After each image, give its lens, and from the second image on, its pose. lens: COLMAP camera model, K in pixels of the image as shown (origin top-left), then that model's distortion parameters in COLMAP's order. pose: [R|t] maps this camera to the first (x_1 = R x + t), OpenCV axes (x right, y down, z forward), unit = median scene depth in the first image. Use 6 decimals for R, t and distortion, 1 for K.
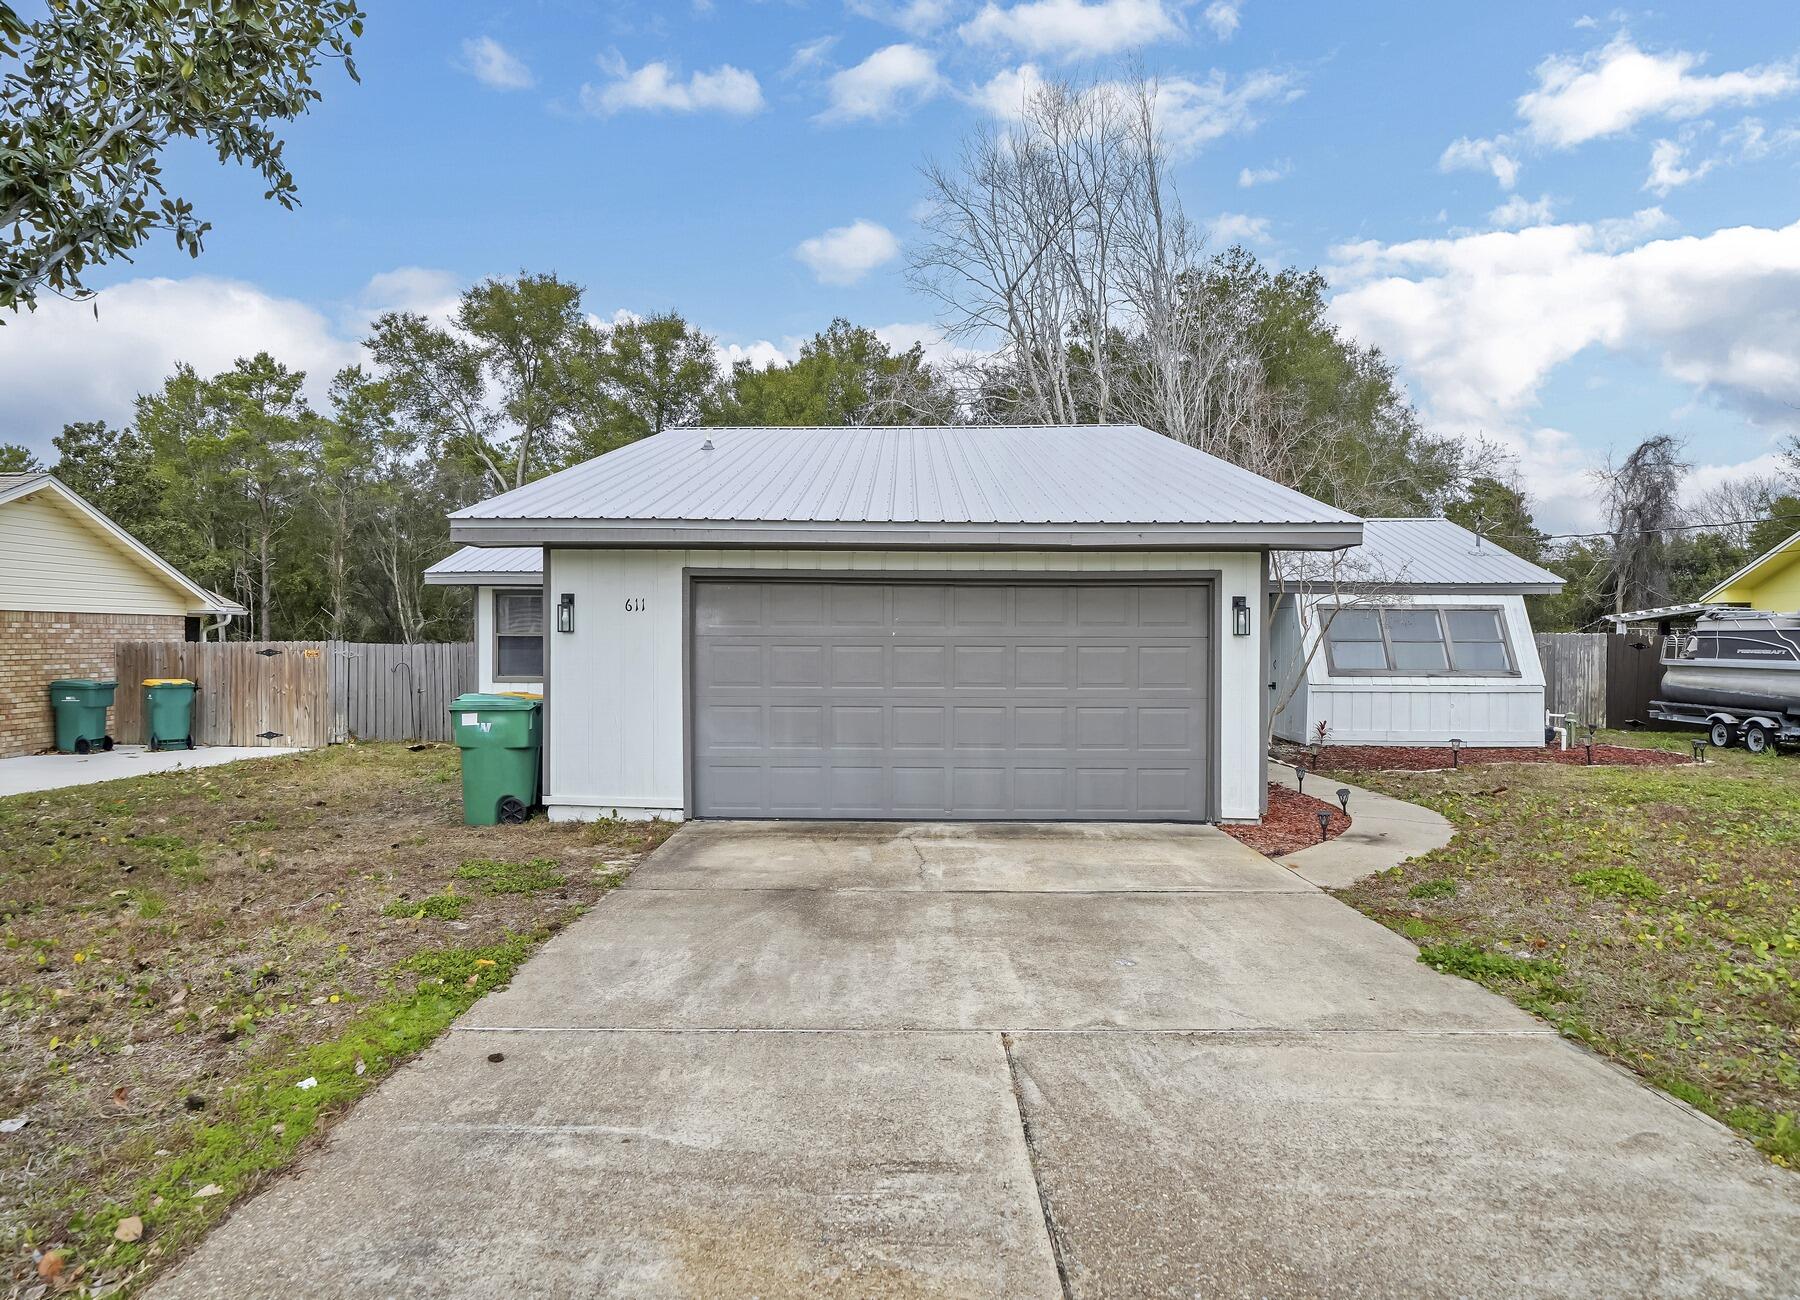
lens RADIAL K [[1113.1, 0, 900.0], [0, 1113.1, 650.0], [0, 0, 1]] dist [0.000882, 0.000521]
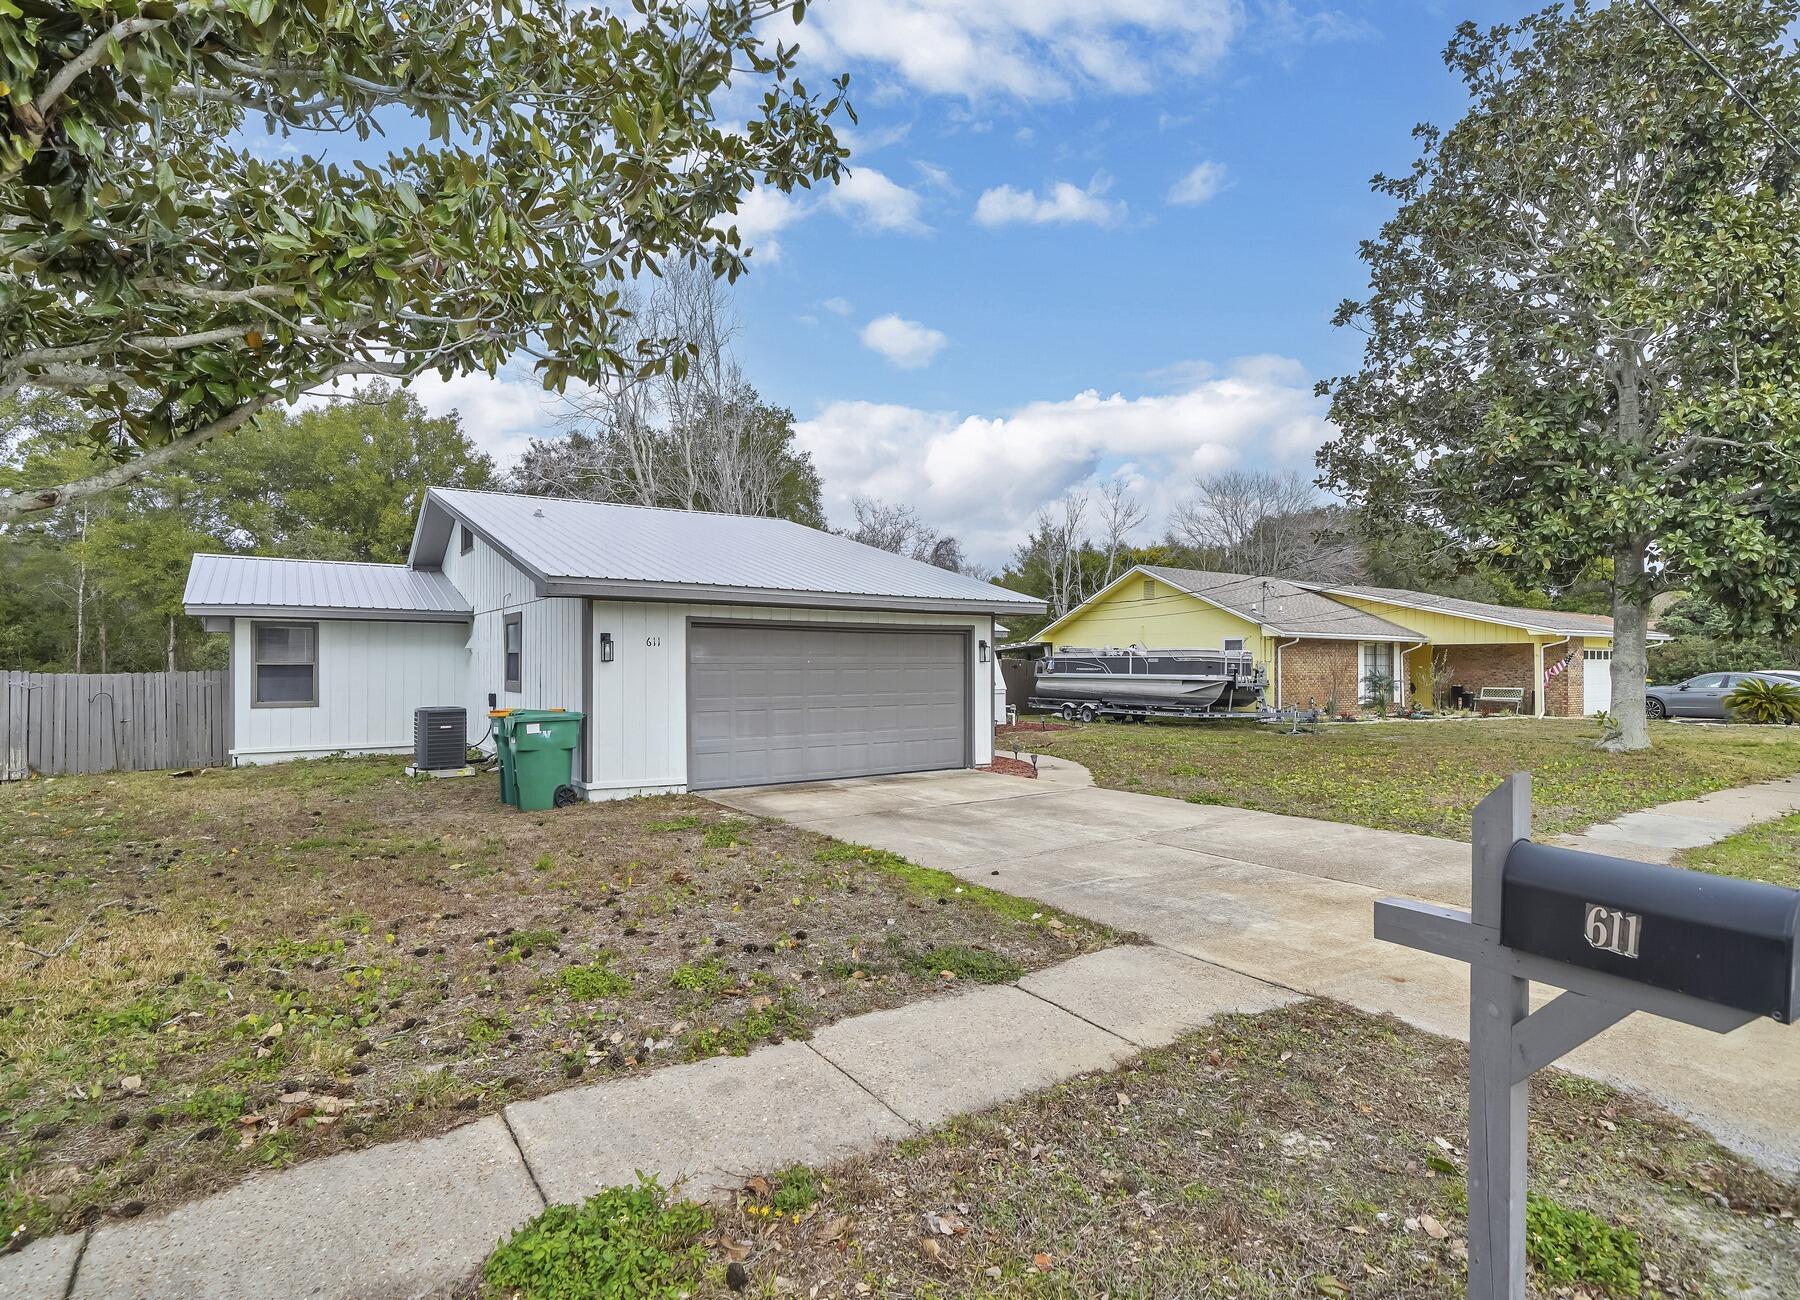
lens RADIAL K [[896.4, 0, 900.0], [0, 896.4, 650.0], [0, 0, 1]] dist [-0.001381, -0.000192]
pose [[0.815102, 0.003480, 0.579308, -0.627200], [0.011463, 0.999689, -0.022134, -0.001509], [-0.579205, 0.024682, 0.814808, -0.101000]]
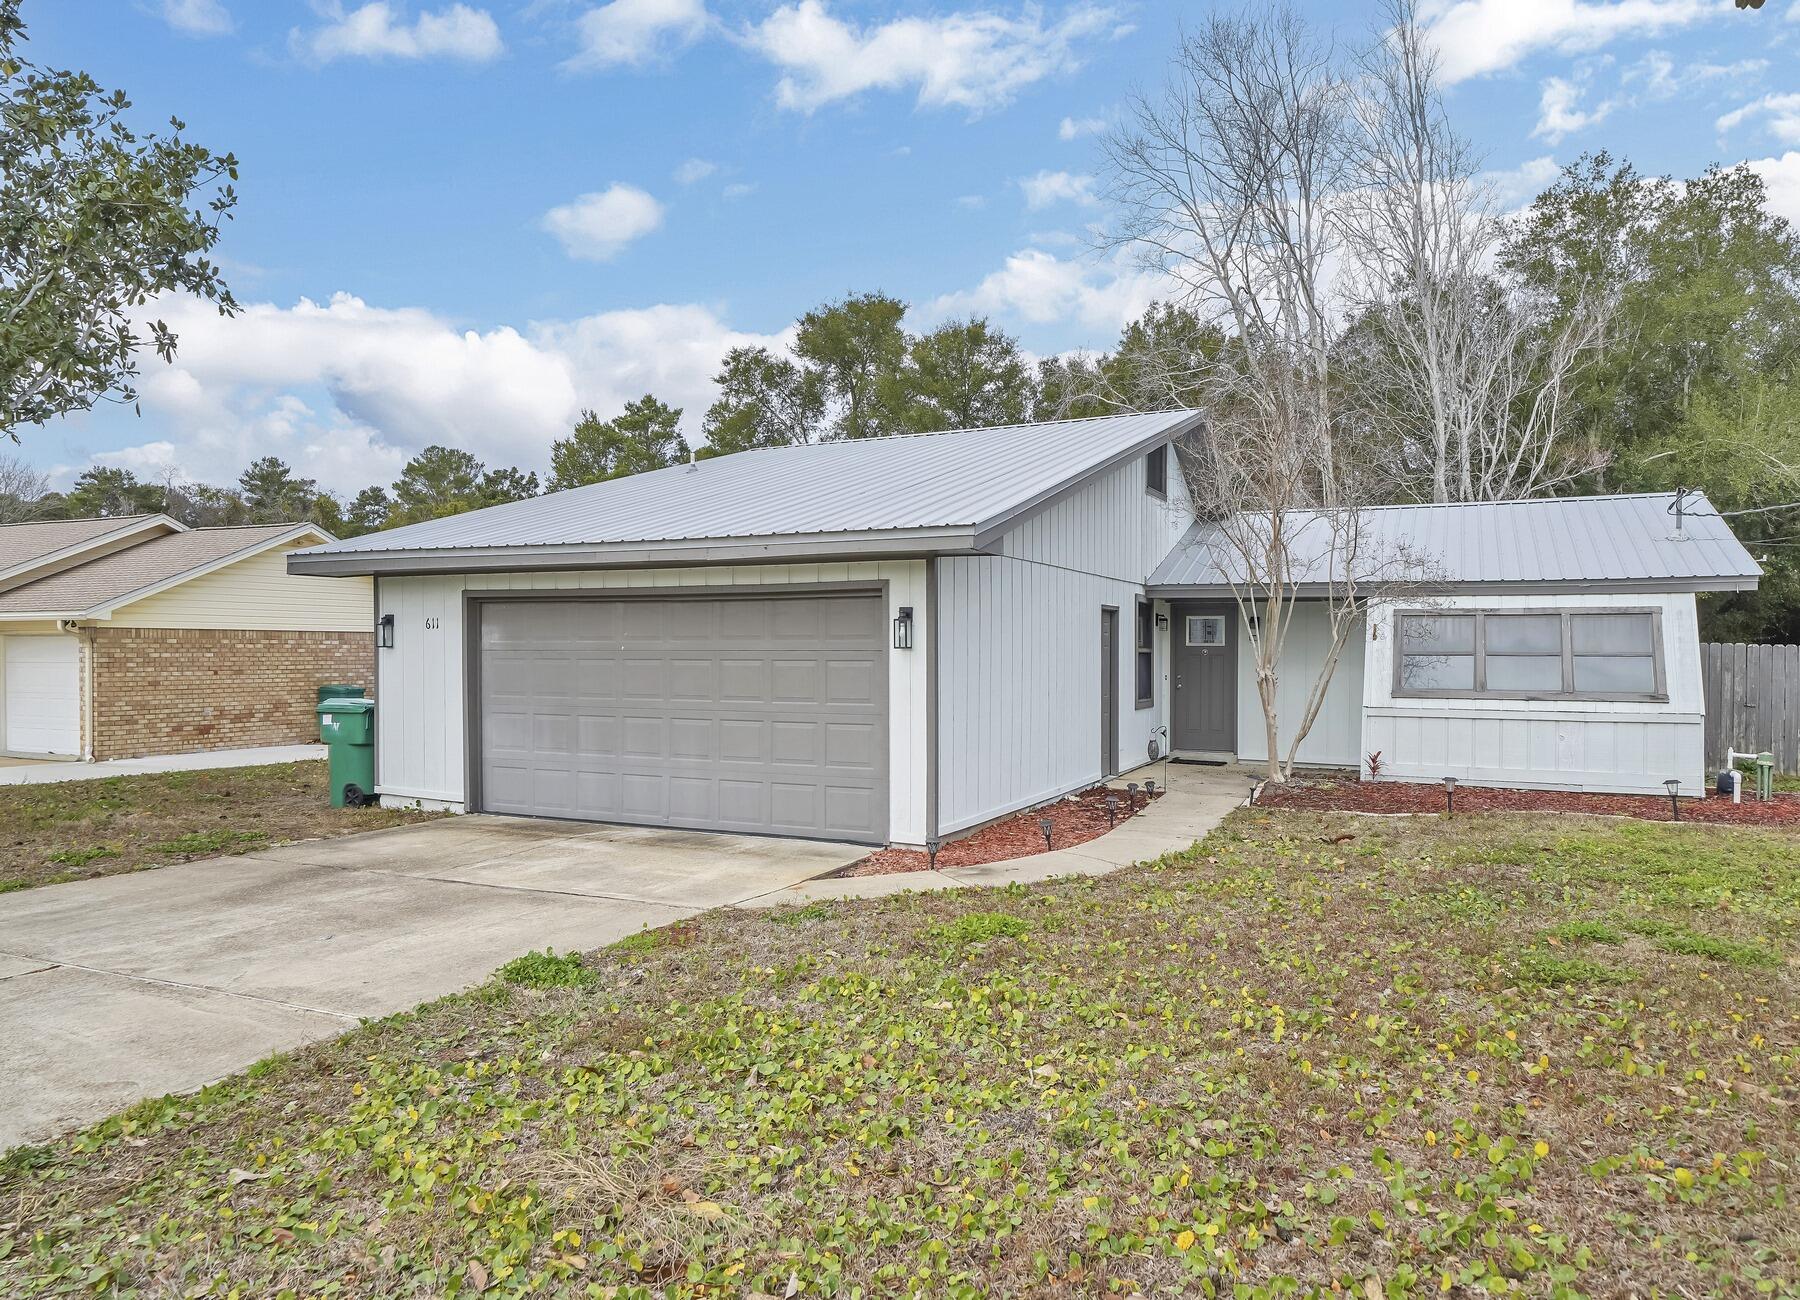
lens RADIAL K [[1202.9, 0, 900.0], [0, 1202.9, 650.0], [0, 0, 1]] dist [-0.005373, 0.003373]
pose [[0.907307, -0.001607, -0.420466, 0.708799], [-0.003065, 0.999941, -0.010434, -0.001399], [0.420458, 0.010756, 0.907248, 0.073753]]
